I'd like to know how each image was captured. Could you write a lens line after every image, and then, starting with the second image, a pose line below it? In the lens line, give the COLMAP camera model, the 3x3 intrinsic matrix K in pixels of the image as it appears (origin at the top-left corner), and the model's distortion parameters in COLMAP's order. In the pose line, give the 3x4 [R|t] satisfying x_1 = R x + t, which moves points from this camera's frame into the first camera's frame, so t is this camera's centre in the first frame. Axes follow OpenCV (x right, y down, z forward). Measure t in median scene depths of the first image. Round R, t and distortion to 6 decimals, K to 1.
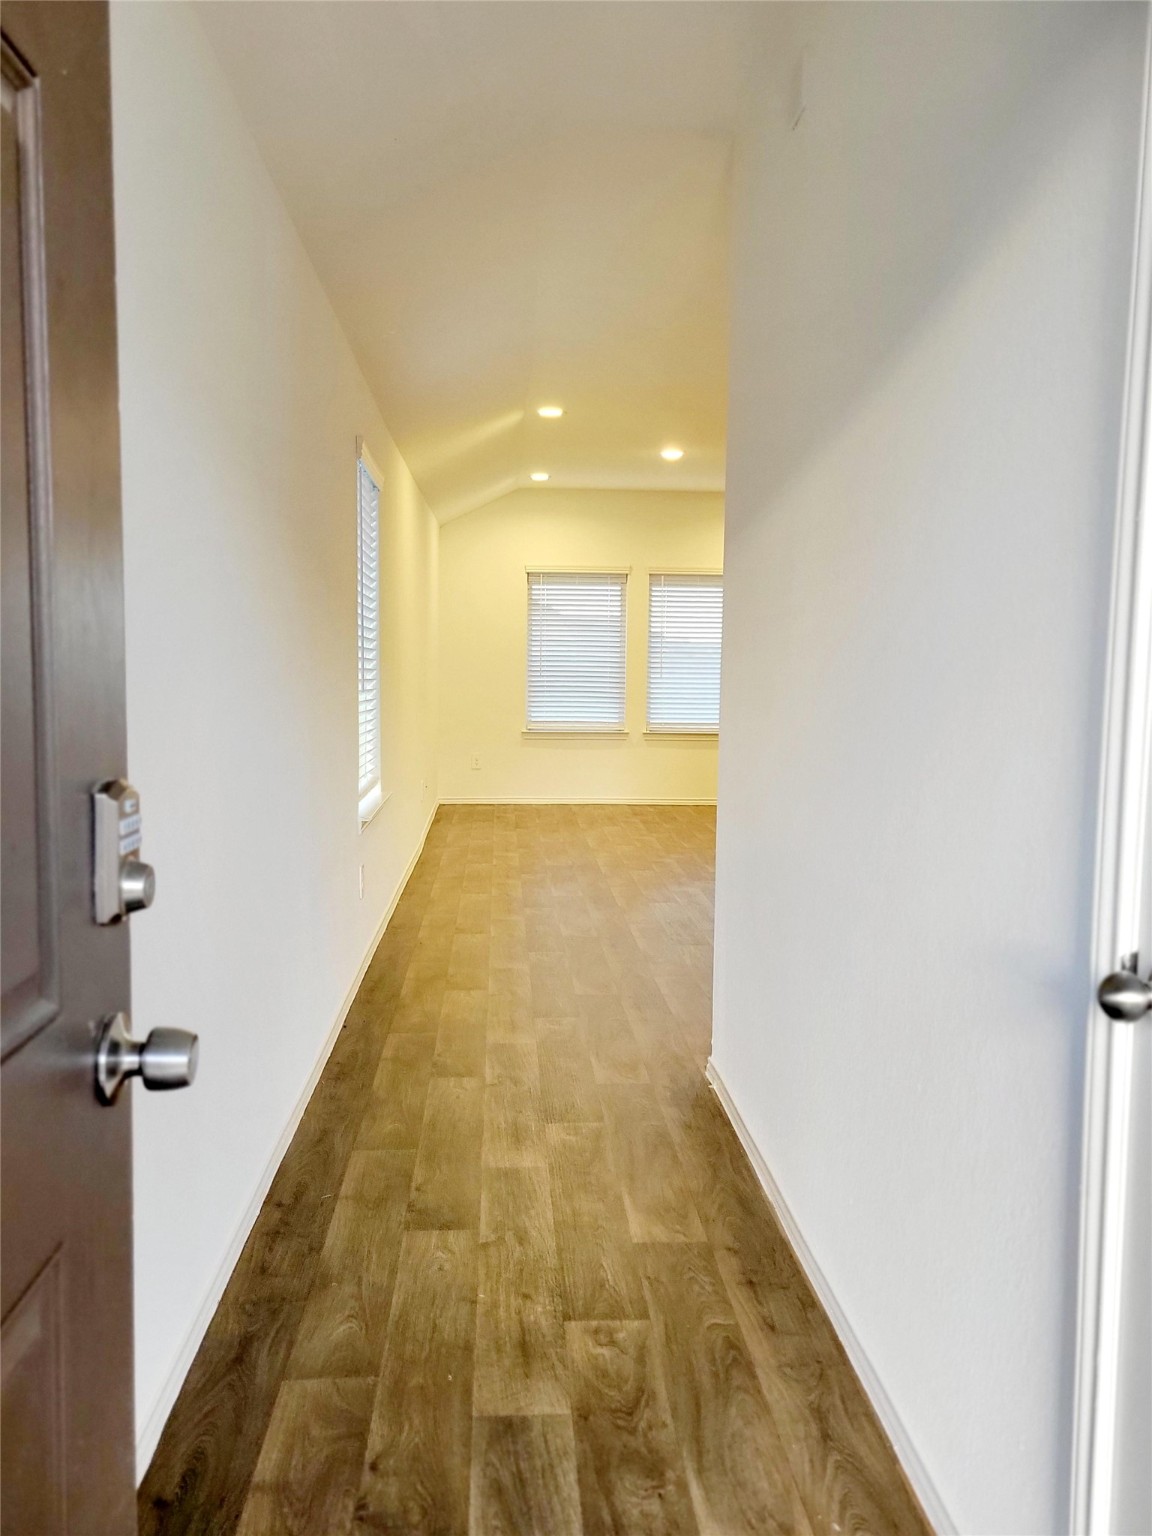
lens RADIAL K [[1215.3, 0, 573.8], [0, 1215.3, 769.6], [0, 0, 1]] dist [0.003324, 0.000266]
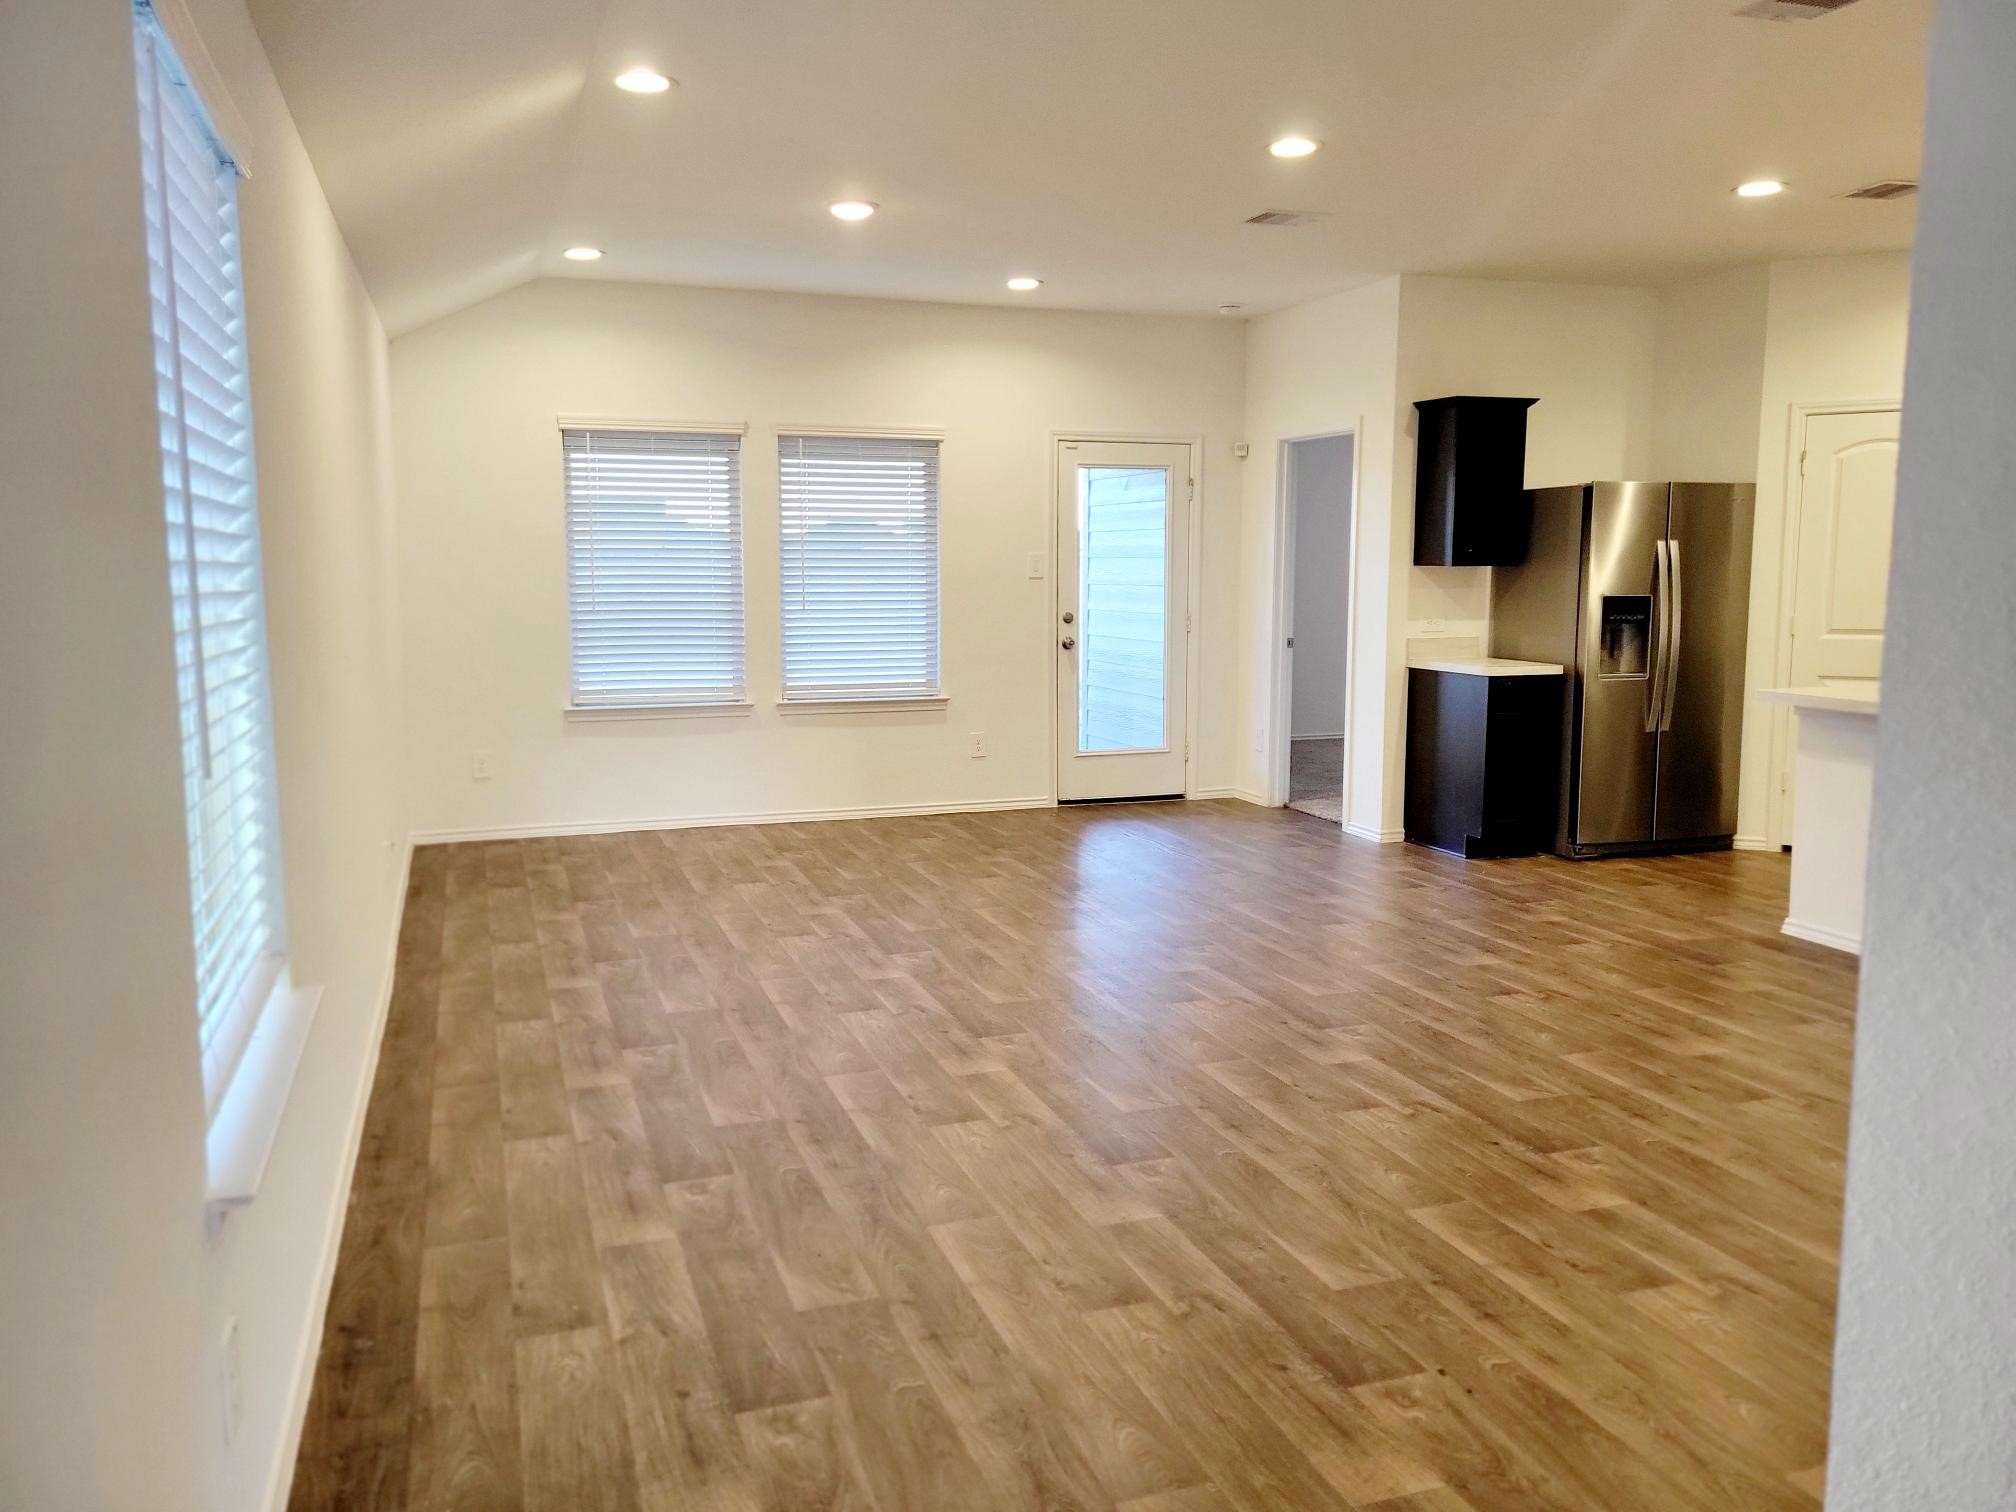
lens RADIAL K [[1512.6, 0, 1002.6], [0, 1512.6, 743.3], [0, 0, 1]] dist [0.057933, -0.038059]
pose [[0.962530, -0.044036, 0.267575, -0.036567], [0.034850, 0.998632, 0.038985, -0.036679], [-0.268926, -0.028199, 0.962748, 0.255926]]
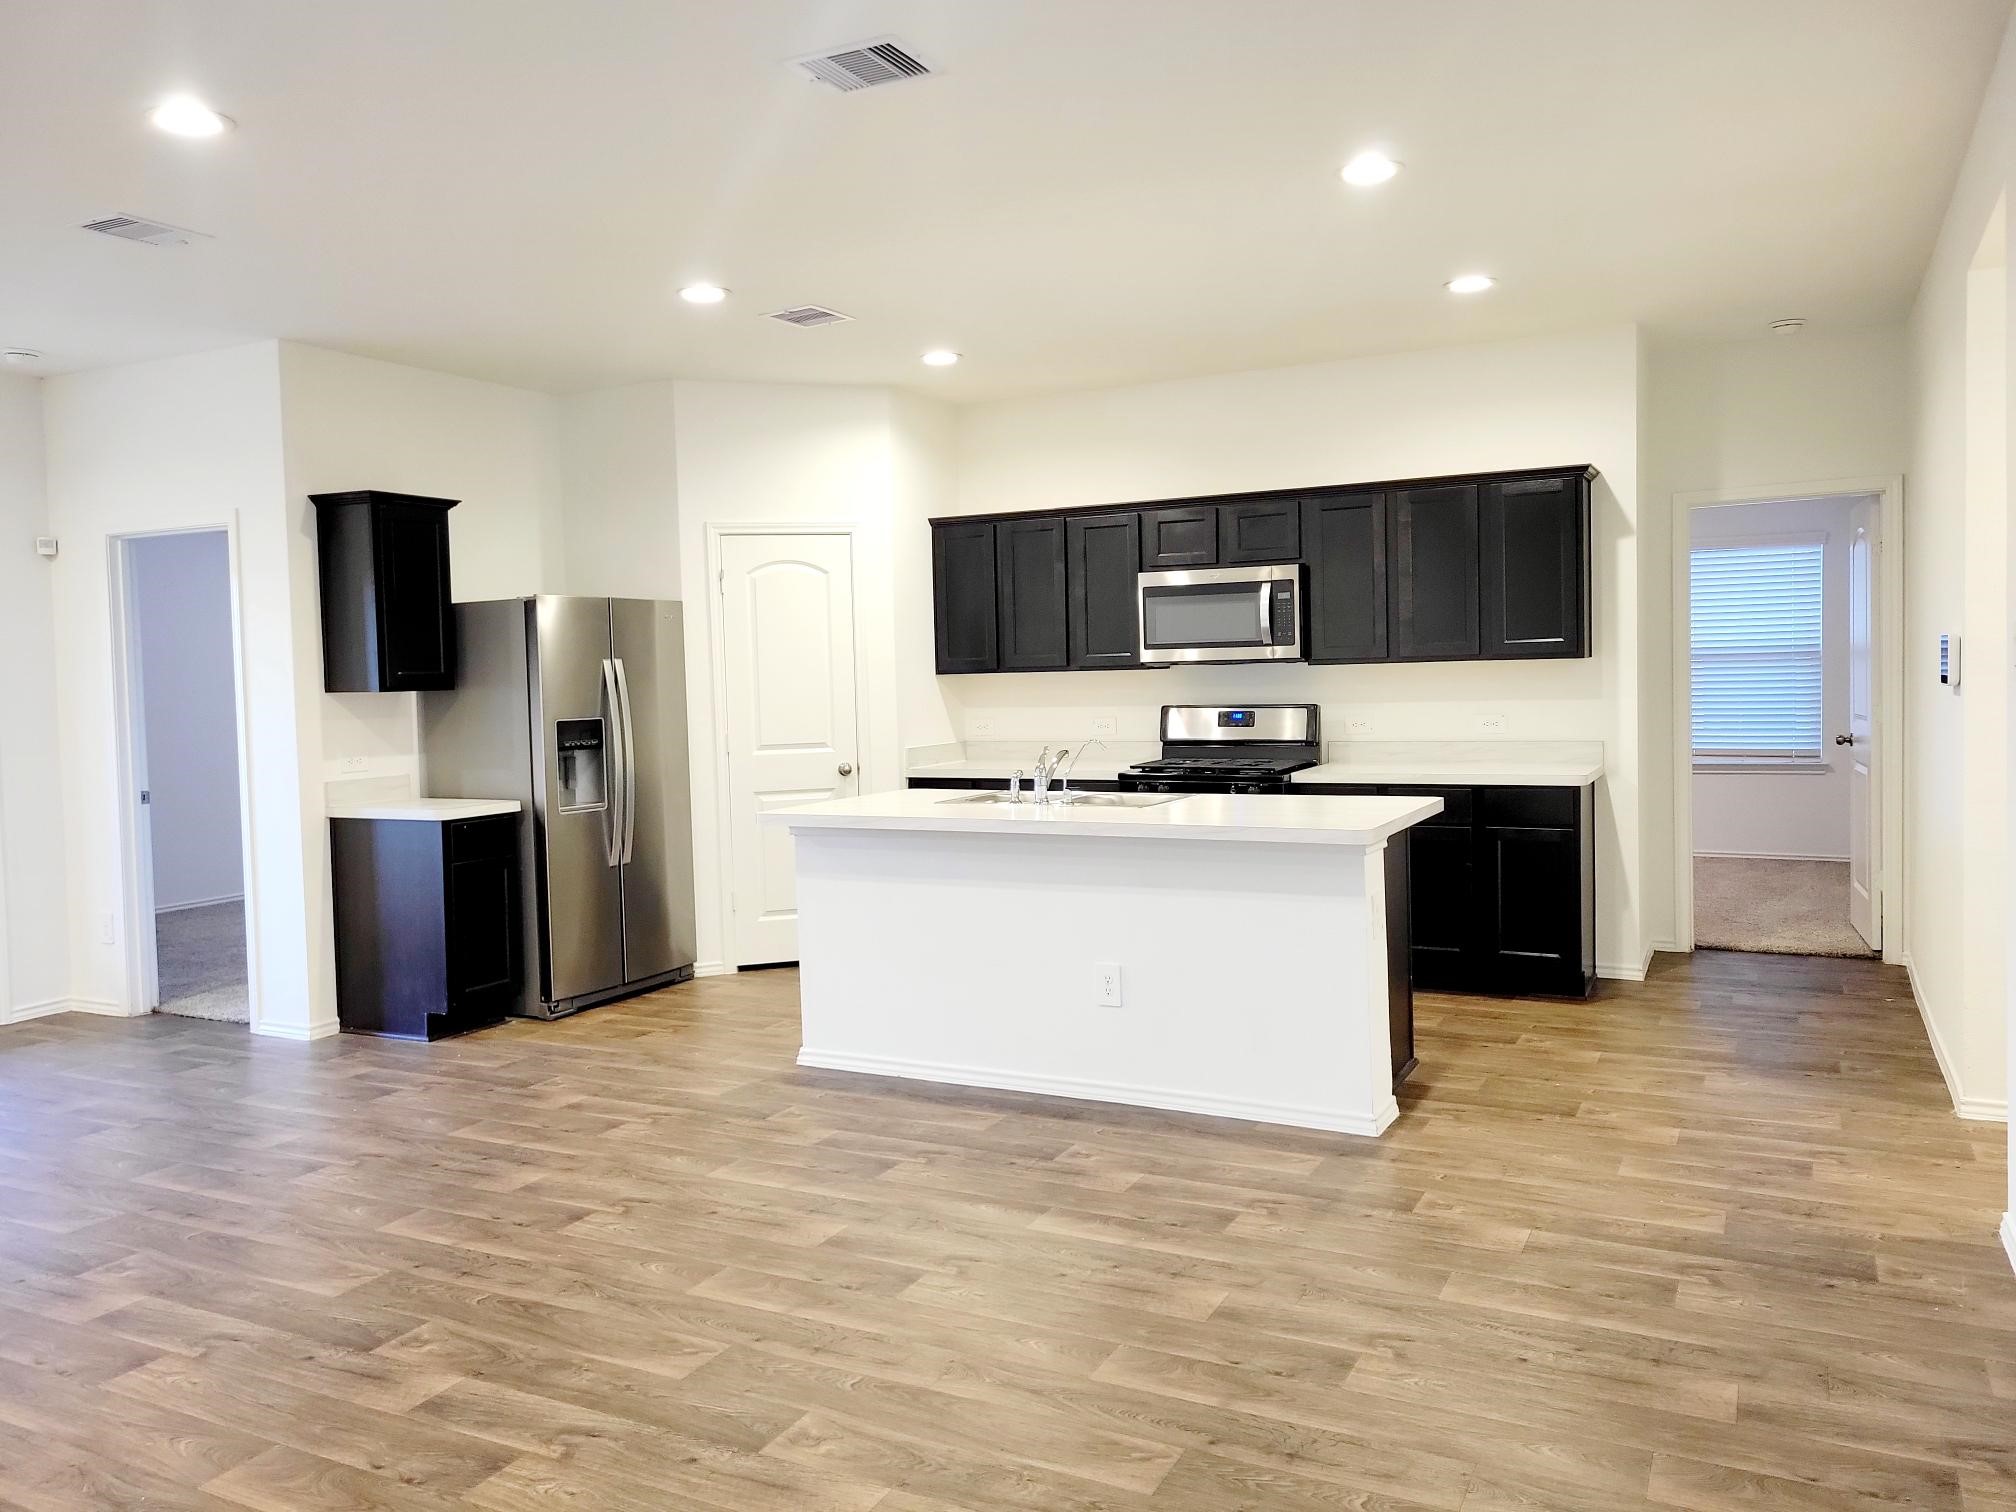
lens RADIAL K [[1511.5, 0, 988.3], [0, 1511.5, 741.5], [0, 0, 1]] dist [0.053427, -0.039739]
pose [[0.517065, -0.064479, 0.853514, -0.025372], [0.106653, 0.994241, 0.010498, -0.045602], [-0.849276, 0.085602, 0.520964, 0.370079]]
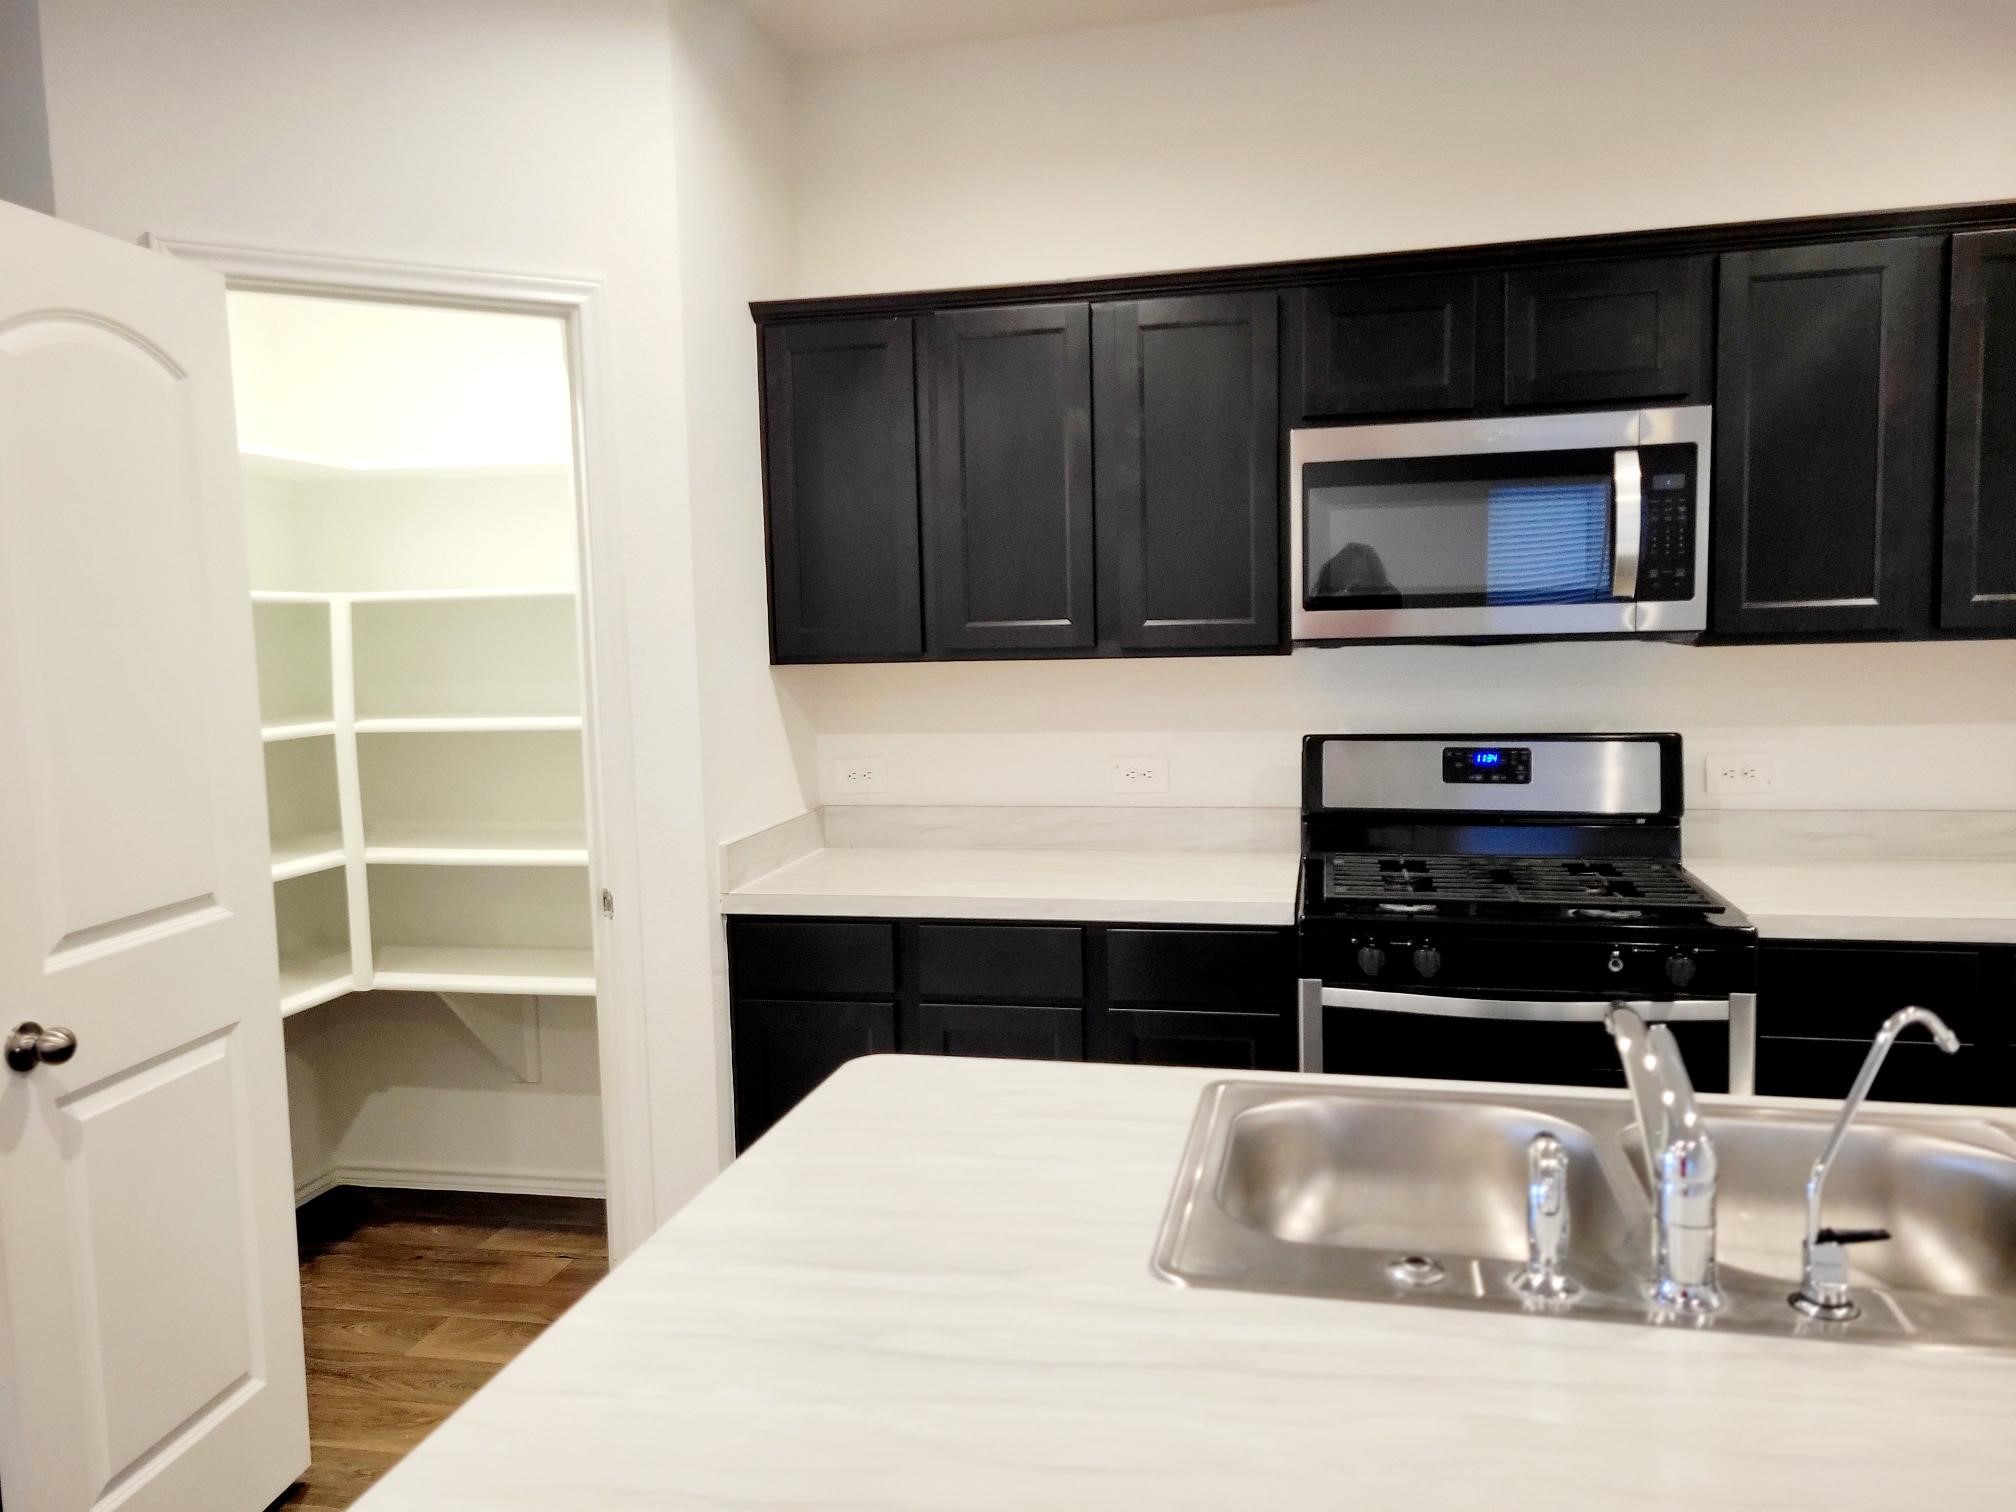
lens RADIAL K [[1517.6, 0, 994.4], [0, 1517.6, 751.8], [0, 0, 1]] dist [0.054772, -0.042140]
pose [[0.286199, -0.103321, 0.952583, 0.281857], [0.112280, 0.990936, 0.073747, -0.072068], [-0.951569, 0.085850, 0.295206, 0.622506]]
